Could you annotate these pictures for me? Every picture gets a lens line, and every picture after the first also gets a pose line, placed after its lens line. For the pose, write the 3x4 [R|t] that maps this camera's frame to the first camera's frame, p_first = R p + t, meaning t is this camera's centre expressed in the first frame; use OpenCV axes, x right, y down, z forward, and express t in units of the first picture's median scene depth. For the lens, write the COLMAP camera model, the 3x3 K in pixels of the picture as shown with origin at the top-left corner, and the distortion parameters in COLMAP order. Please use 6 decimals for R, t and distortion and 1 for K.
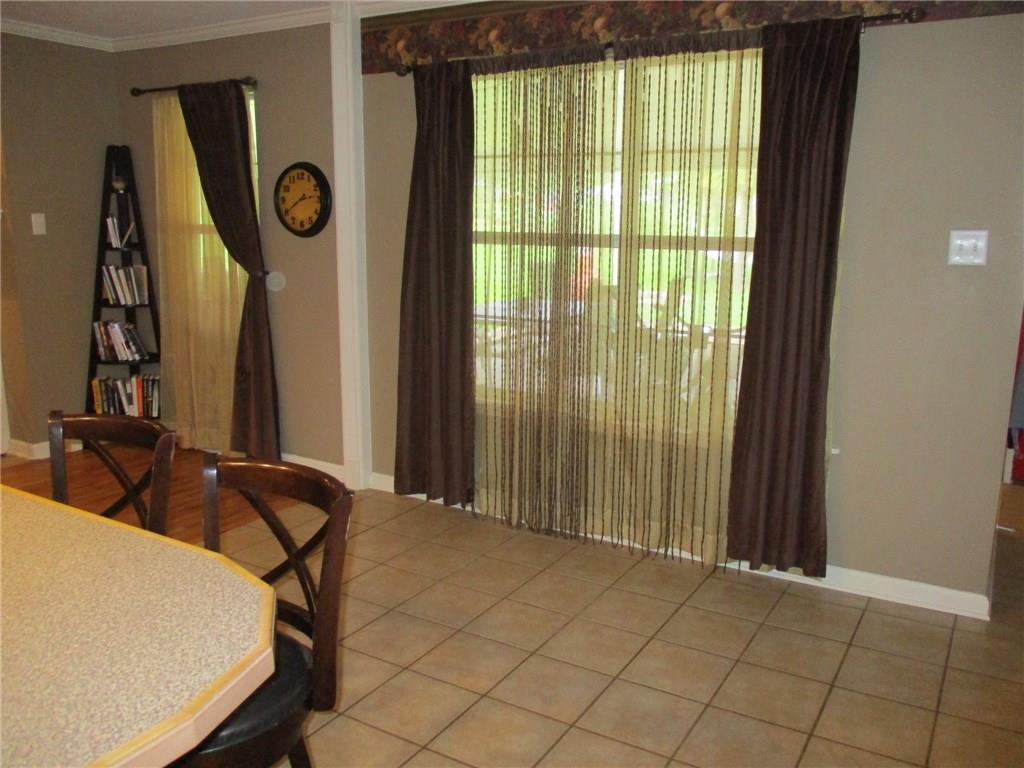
lens RADIAL K [[868.2, 0, 500.5], [0, 868.2, 381.8], [0, 0, 1]] dist [-0.004716, 0.001760]
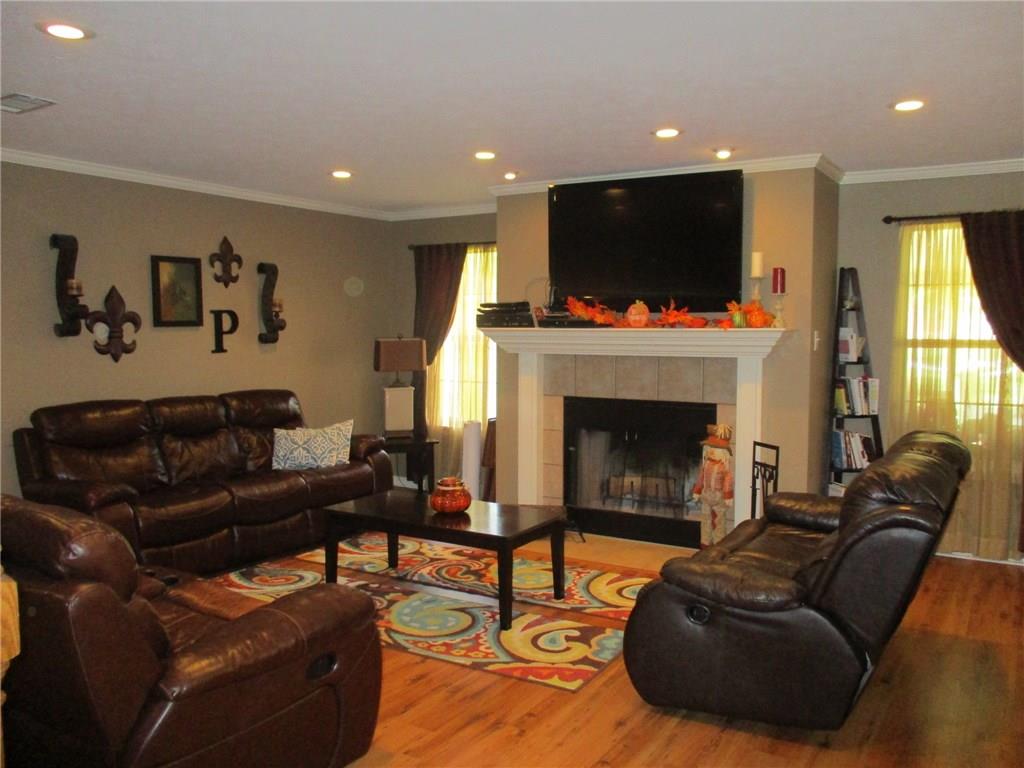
lens RADIAL K [[844.2, 0, 517.9], [0, 844.2, 388.4], [0, 0, 1]] dist [-0.047025, 0.028328]
pose [[0.999909, -0.013442, -0.000990, -0.968540], [0.013224, 0.992587, -0.120817, -0.005100], [0.002606, 0.120793, 0.992674, -0.011797]]
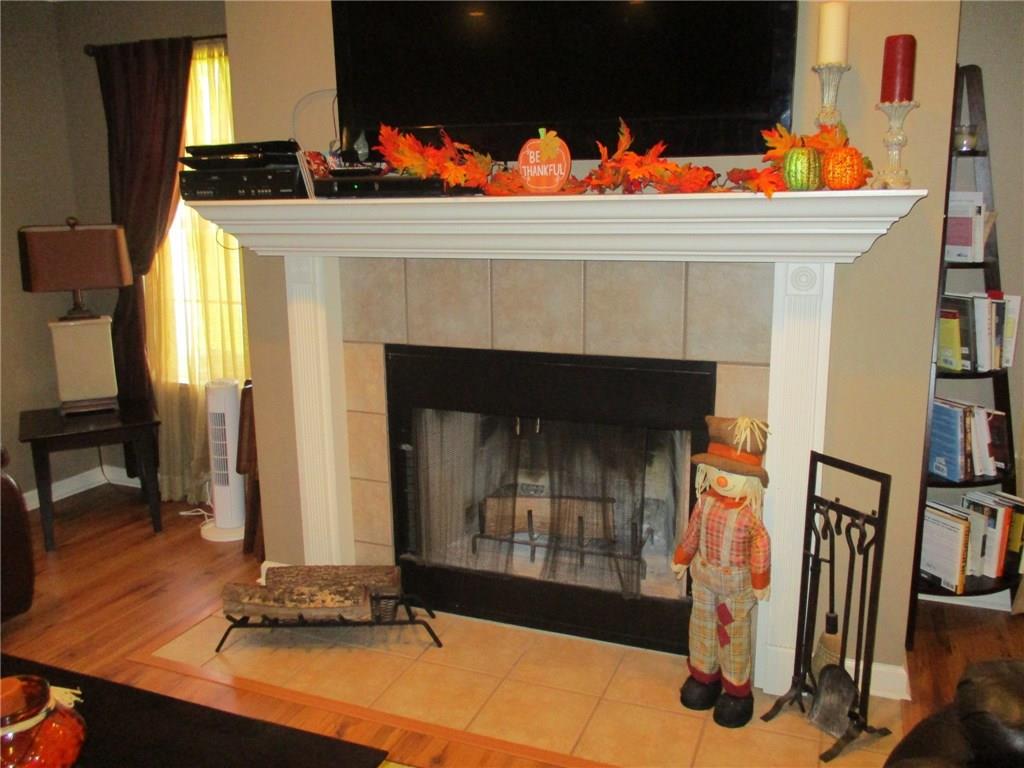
lens RADIAL K [[844.2, 0, 517.9], [0, 844.2, 388.4], [0, 0, 1]] dist [-0.047025, 0.028328]
pose [[0.983743, -0.064482, 0.167606, -0.910191], [0.060214, 0.997722, 0.030430, -0.126596], [-0.169186, -0.019843, 0.985384, 0.633330]]
